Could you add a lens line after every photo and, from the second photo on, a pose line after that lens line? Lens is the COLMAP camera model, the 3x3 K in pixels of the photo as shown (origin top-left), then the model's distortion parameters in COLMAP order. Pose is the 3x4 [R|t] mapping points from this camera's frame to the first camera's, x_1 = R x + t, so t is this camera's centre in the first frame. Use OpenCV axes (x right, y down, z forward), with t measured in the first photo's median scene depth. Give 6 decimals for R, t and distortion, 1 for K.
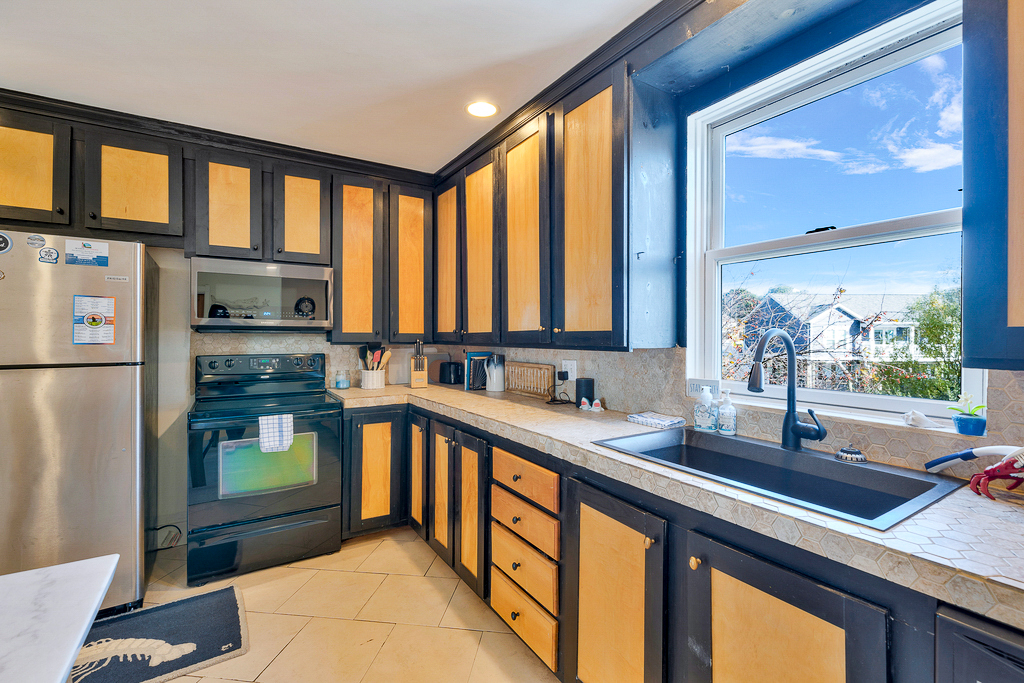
lens RADIAL K [[446.7, 0, 513.8], [0, 446.7, 333.9], [0, 0, 1]] dist [0.013848, 0.000760]
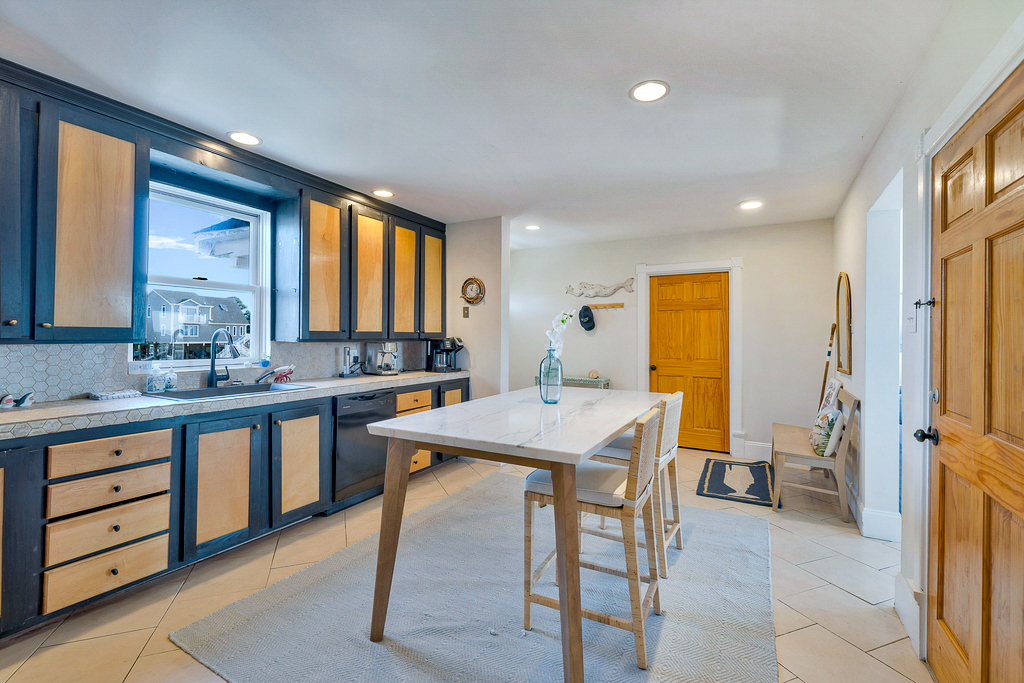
lens RADIAL K [[446.7, 0, 508.8], [0, 446.7, 336.0], [0, 0, 1]] dist [0.013848, 0.000760]
pose [[-0.466512, -0.001358, 0.884514, -1.661081], [-0.005113, 0.999986, -0.001161, 0.015015], [-0.884500, -0.005064, -0.466512, 0.710415]]
